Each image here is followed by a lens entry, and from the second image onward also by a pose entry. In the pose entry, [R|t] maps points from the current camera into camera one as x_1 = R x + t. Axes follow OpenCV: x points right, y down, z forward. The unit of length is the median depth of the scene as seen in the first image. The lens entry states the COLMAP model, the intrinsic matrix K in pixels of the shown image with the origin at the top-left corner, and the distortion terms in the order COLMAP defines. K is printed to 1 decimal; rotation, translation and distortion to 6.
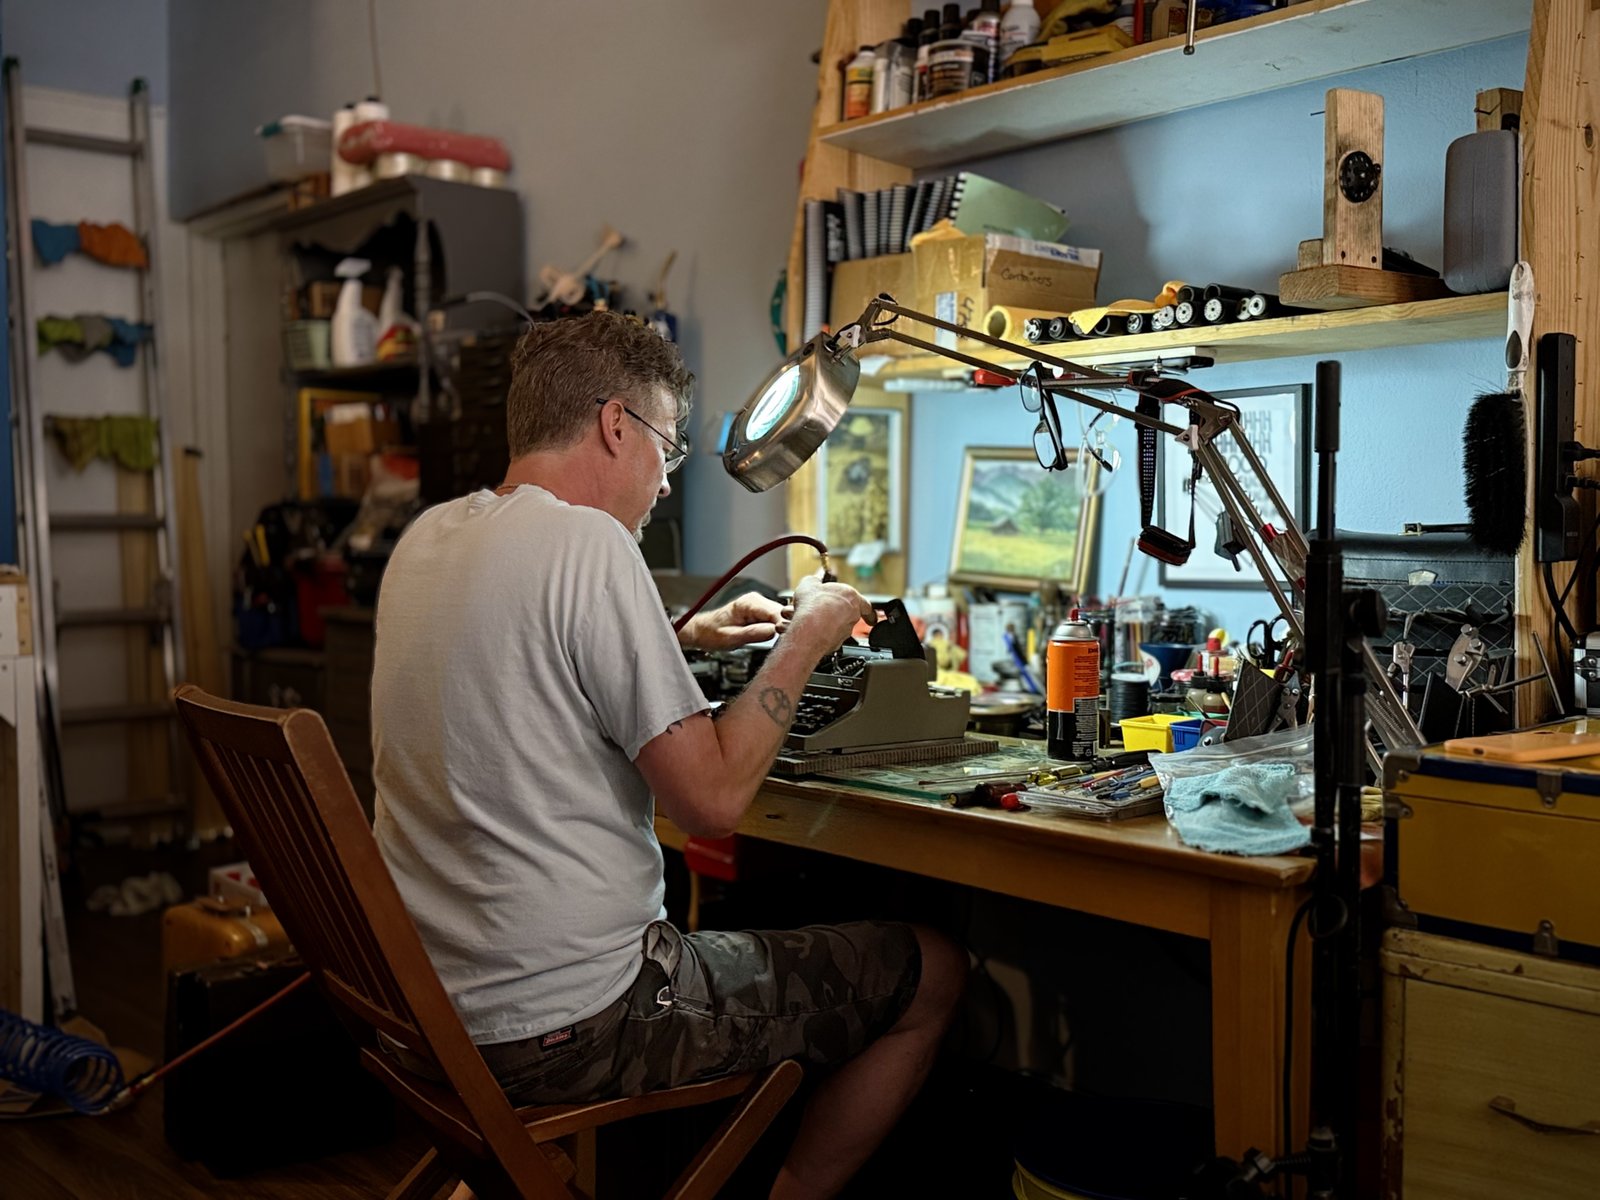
lens RADIAL K [[1662.8, 0, 777.4], [0, 1662.8, 581.4], [0, 0, 1]] dist [0.321125, -0.985726]
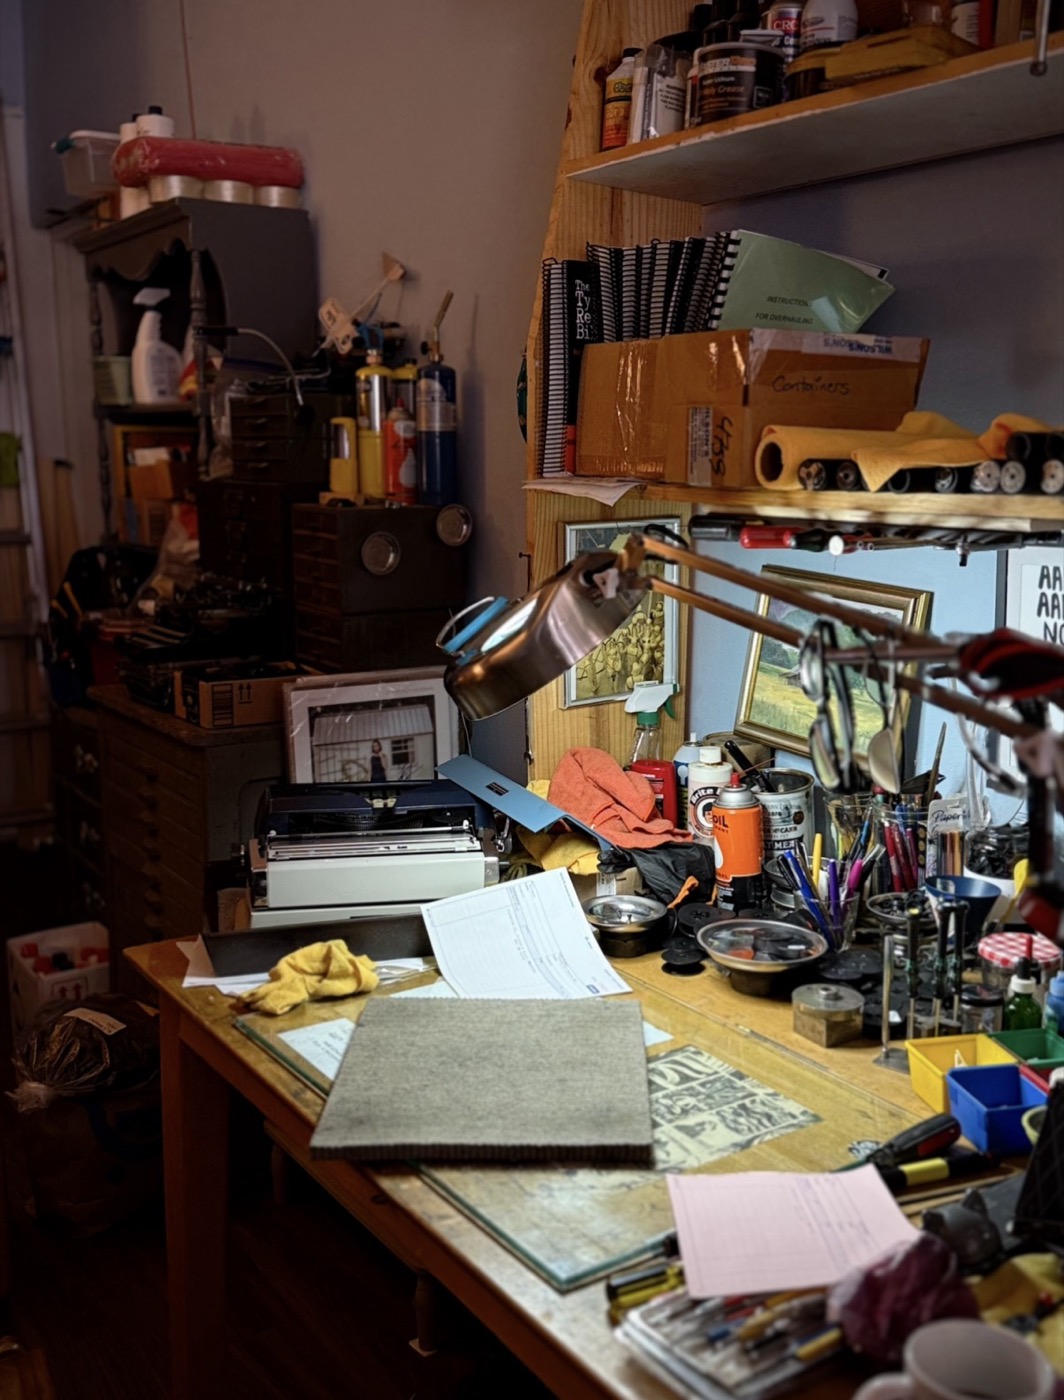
lens RADIAL K [[1447.4, 0, 532.0], [0, 1447.4, 700.0], [0, 0, 1]] dist [0.191621, -0.432551]
pose [[0.991245, 0.021819, -0.130222, 0.102142], [-0.003559, 0.990309, 0.138839, -0.119559], [0.131989, -0.137160, 0.981716, 0.310843]]
